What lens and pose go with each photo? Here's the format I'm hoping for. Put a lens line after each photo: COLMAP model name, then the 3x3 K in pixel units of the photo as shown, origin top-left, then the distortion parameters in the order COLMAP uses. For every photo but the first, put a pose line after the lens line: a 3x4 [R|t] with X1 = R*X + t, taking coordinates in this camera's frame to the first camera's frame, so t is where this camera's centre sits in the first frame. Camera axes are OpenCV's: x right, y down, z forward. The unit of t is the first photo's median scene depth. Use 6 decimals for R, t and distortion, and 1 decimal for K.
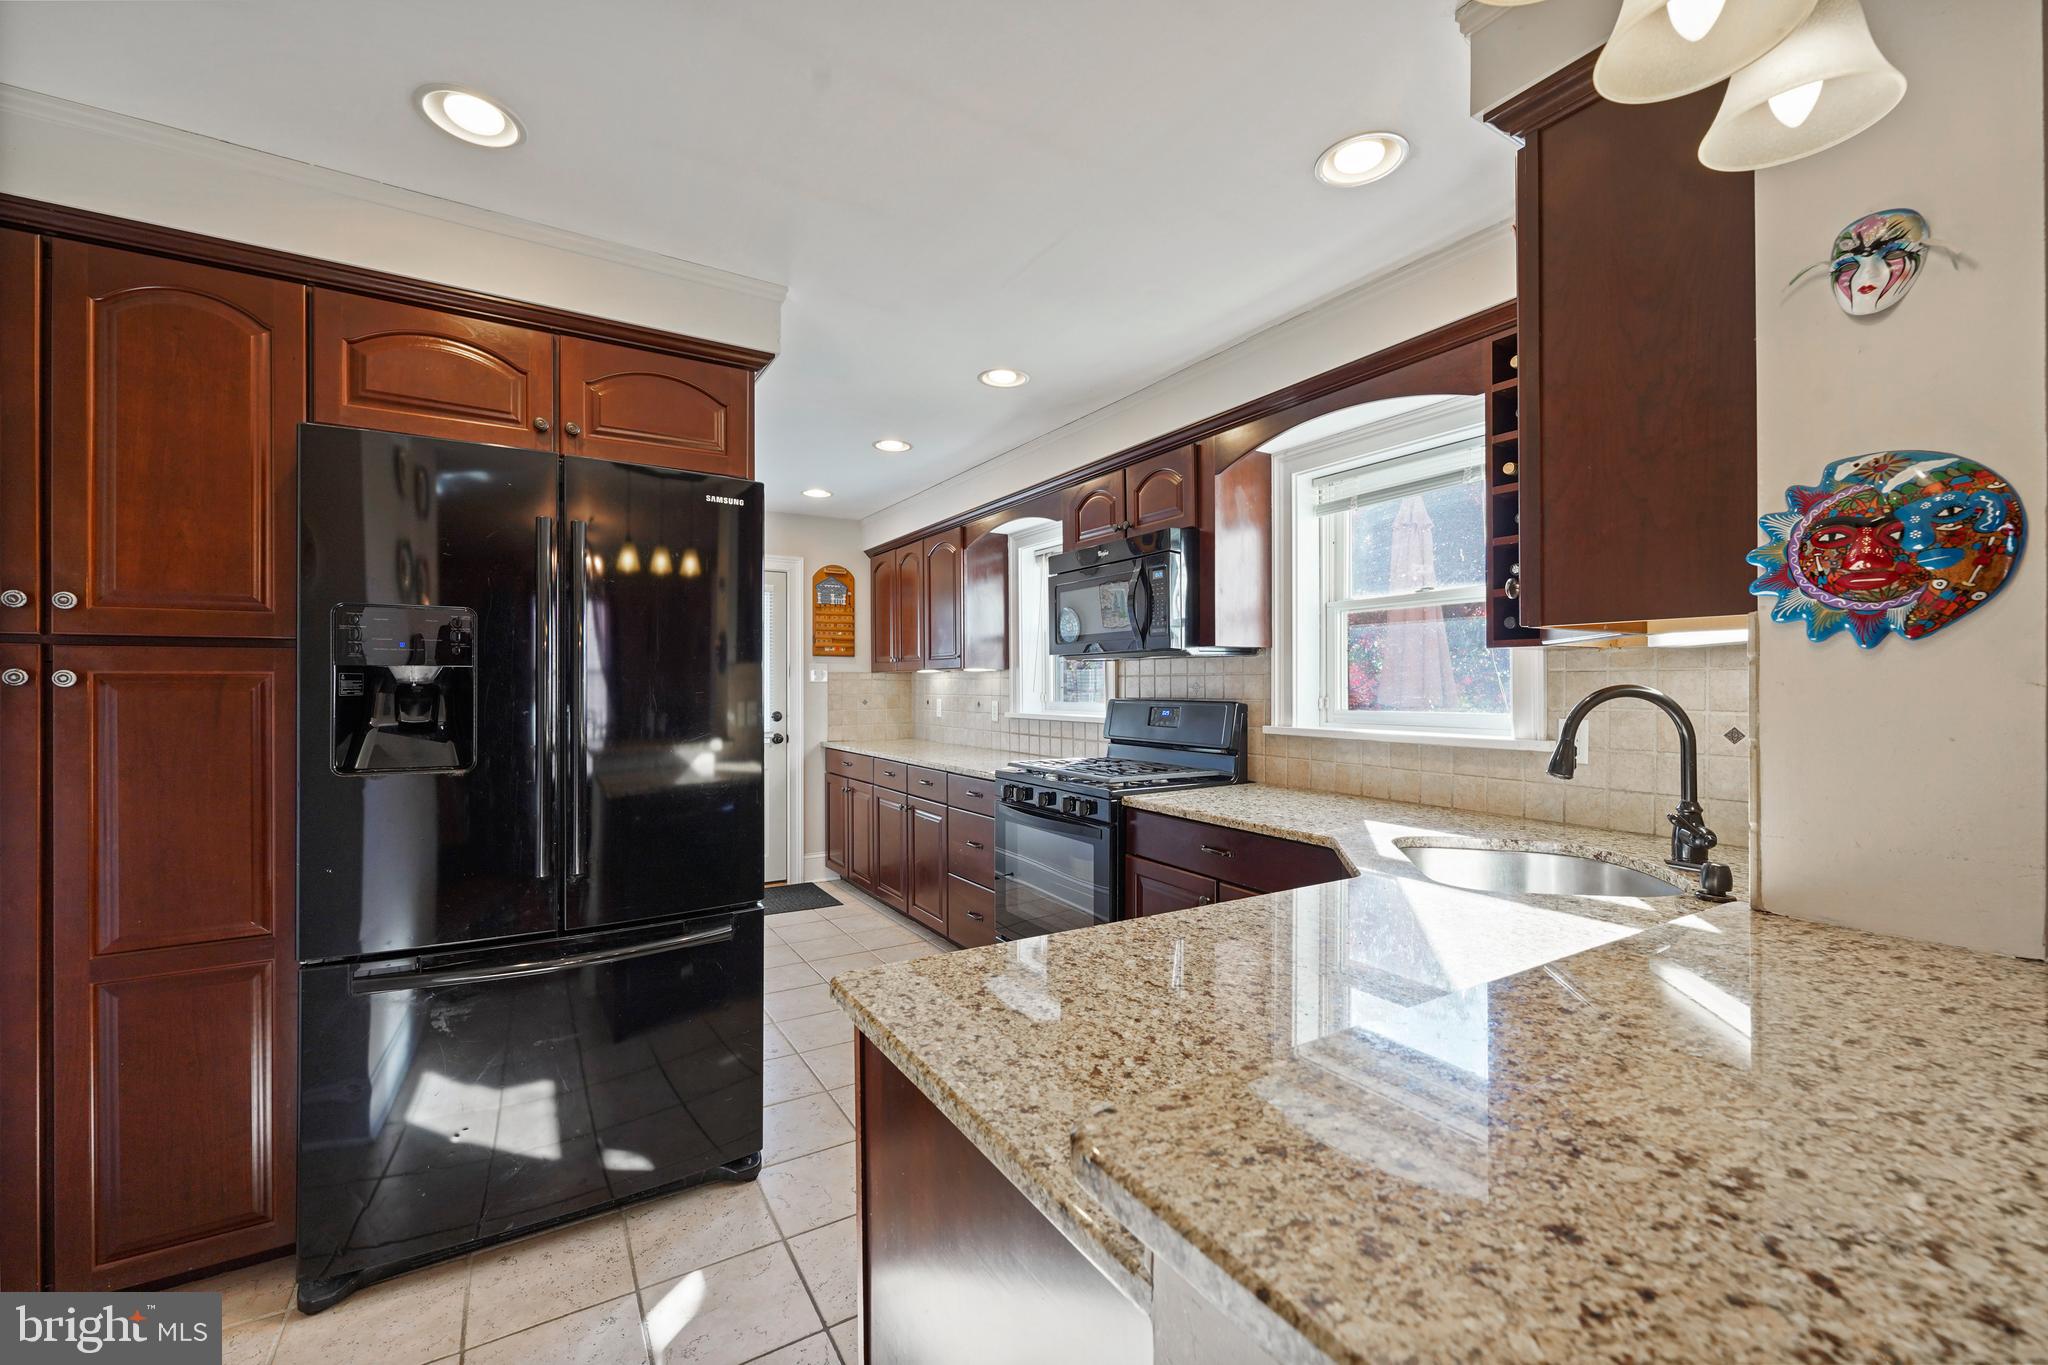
lens RADIAL K [[830.4, 0, 1030.9], [0, 830.4, 679.8], [0, 0, 1]] dist [-0.001489, -0.000016]
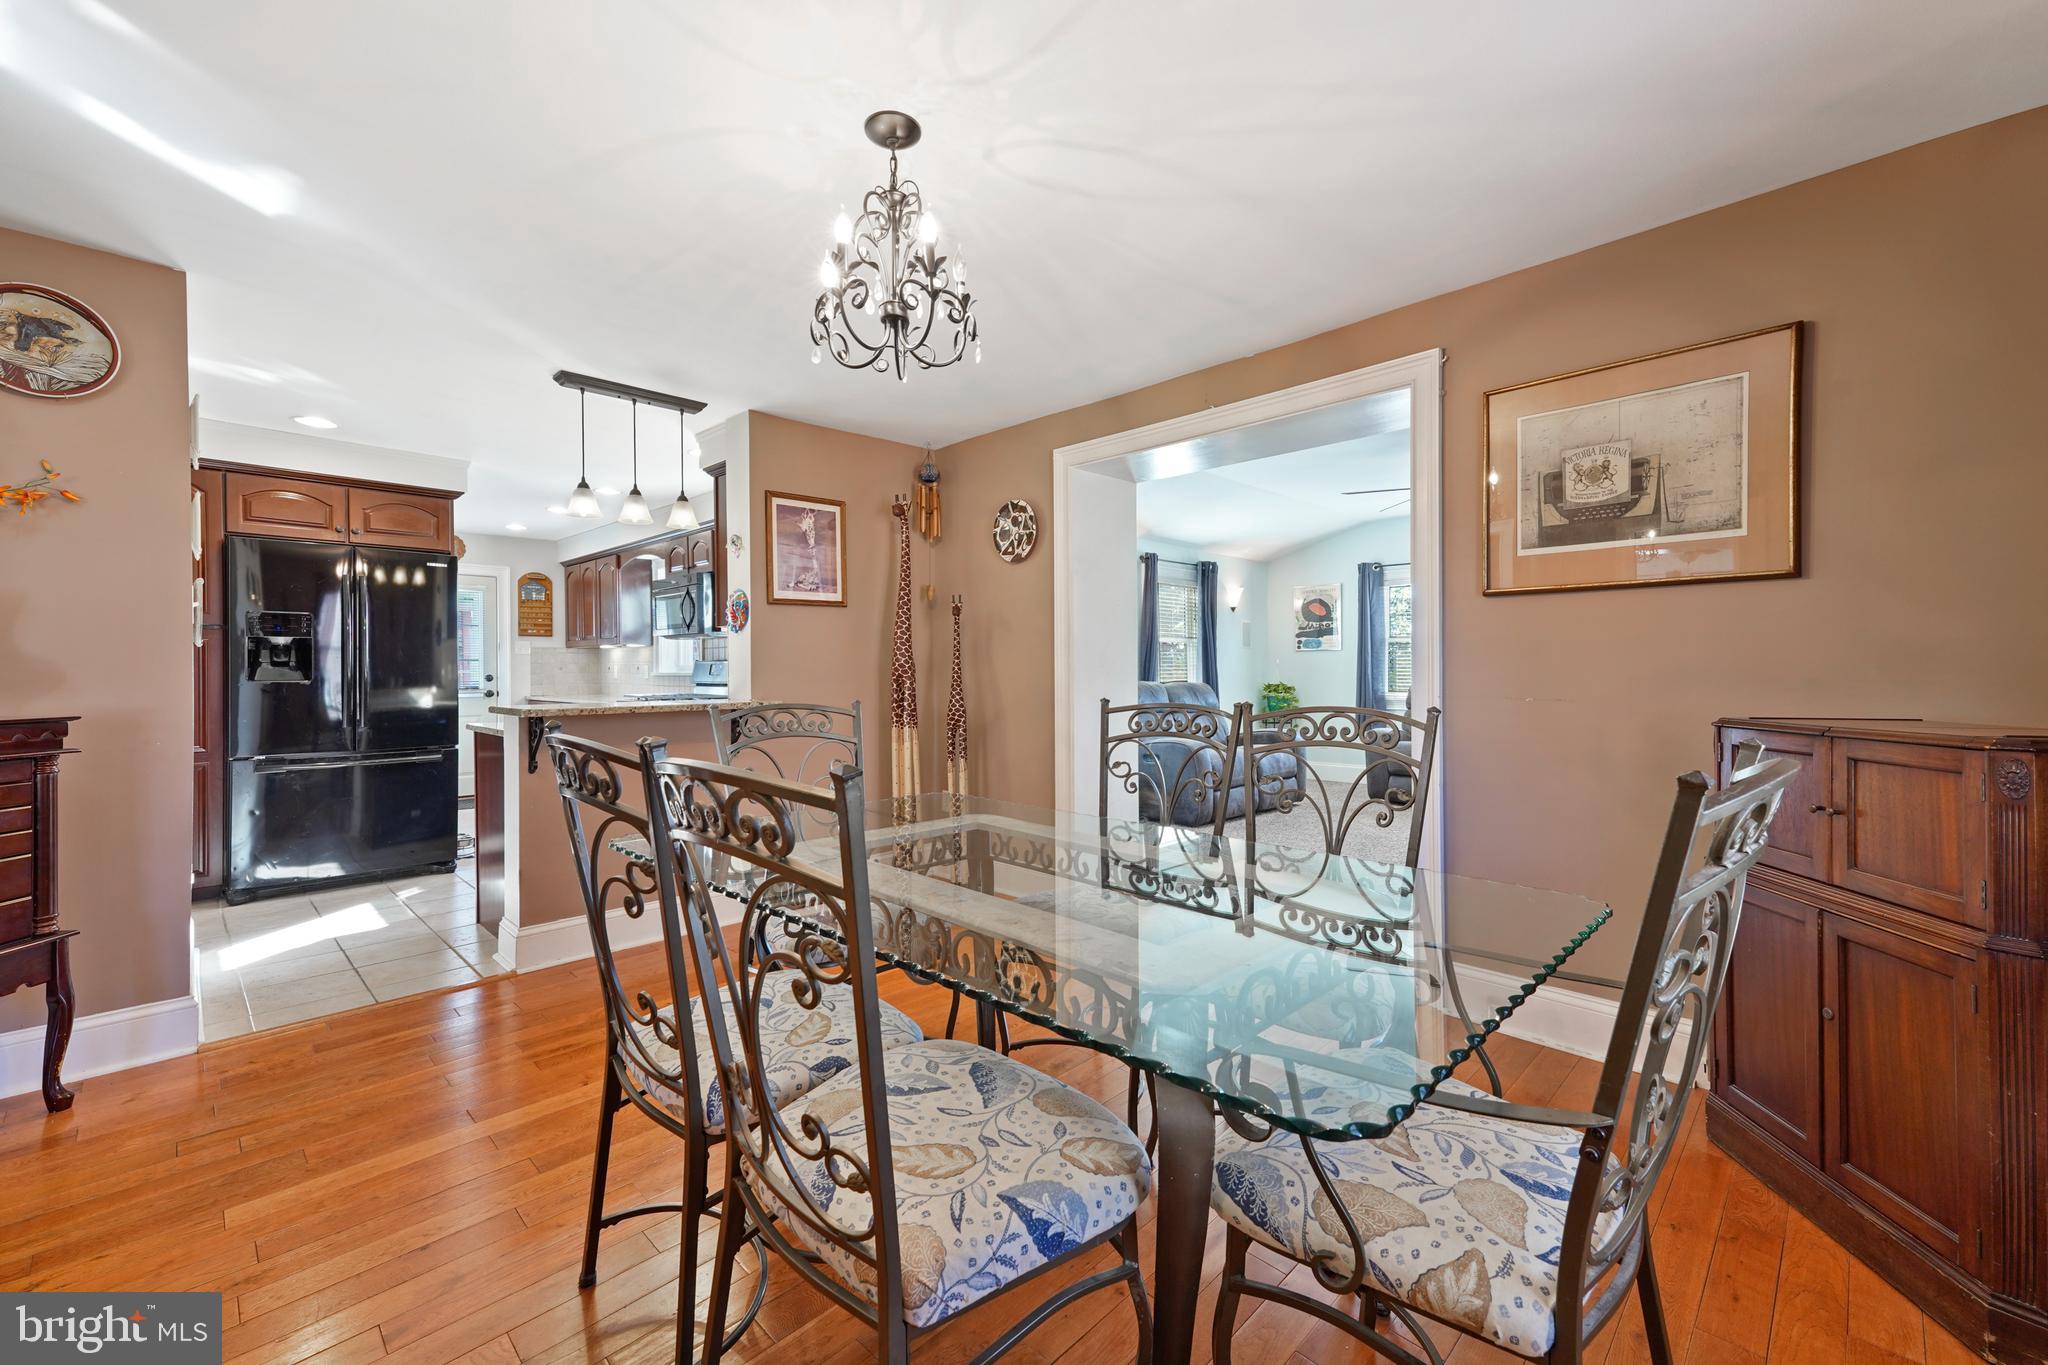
lens RADIAL K [[849.6, 0, 1028.7], [0, 849.6, 667.9], [0, 0, 1]] dist [0.033234, 0.000060]
pose [[0.974122, -0.001200, 0.226021, 0.293048], [0.000421, 0.999994, 0.003495, 0.024432], [-0.226024, -0.003309, 0.974116, -0.724500]]
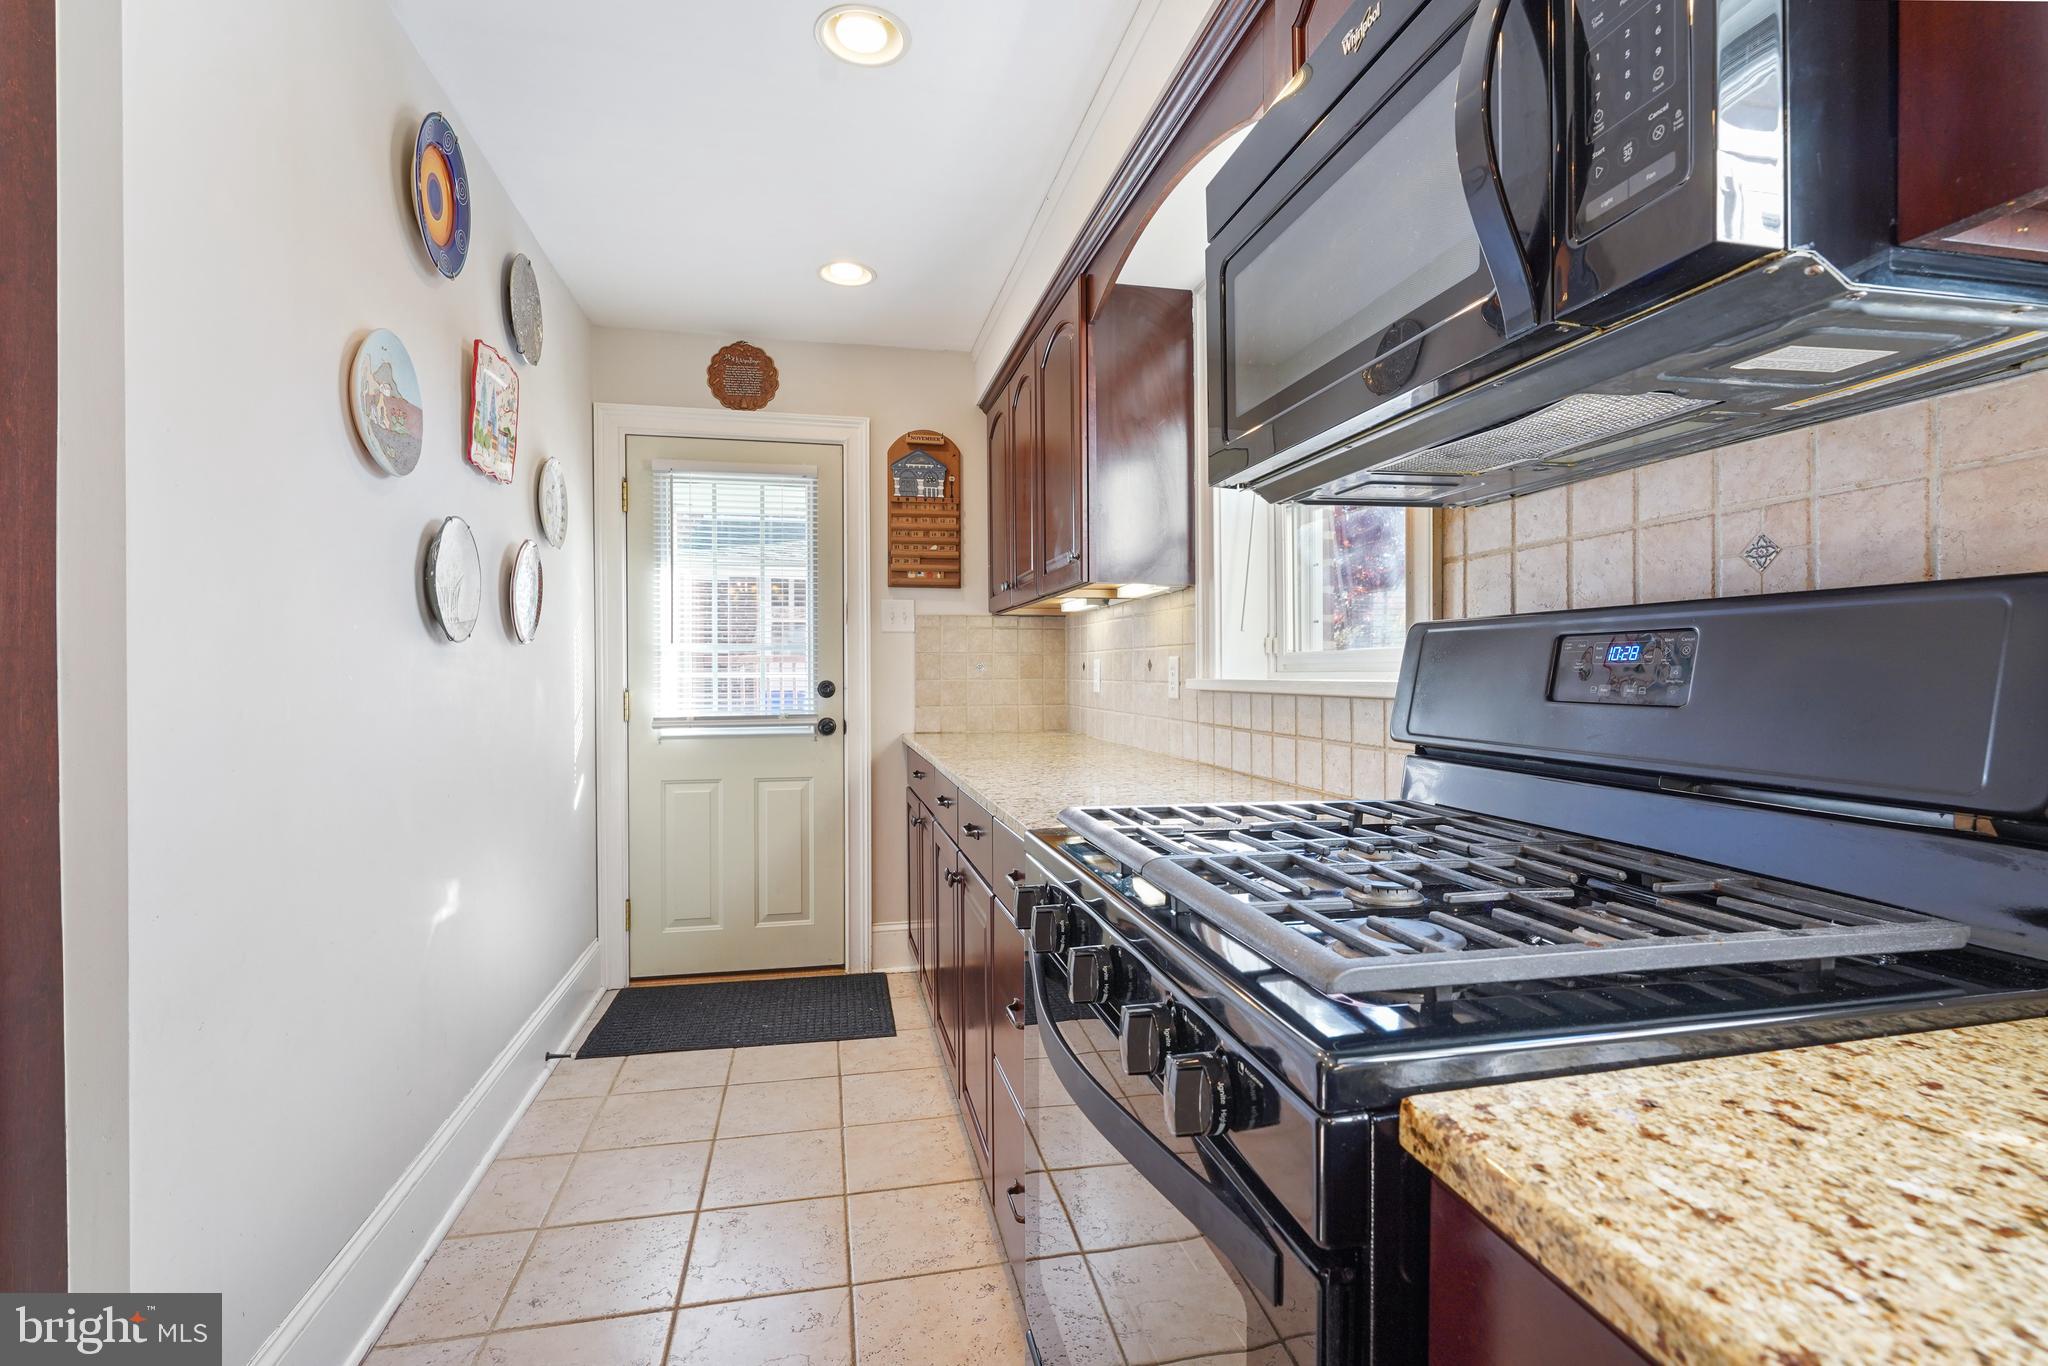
lens RADIAL K [[937.6, 0, 1018.3], [0, 937.6, 674.2], [0, 0, 1]] dist [-0.000685, -0.000076]
pose [[0.938401, 0.001216, -0.345547, 0.059761], [0.001427, 0.999972, 0.007394, 0.032104], [0.345546, -0.007431, 0.938372, 0.465115]]
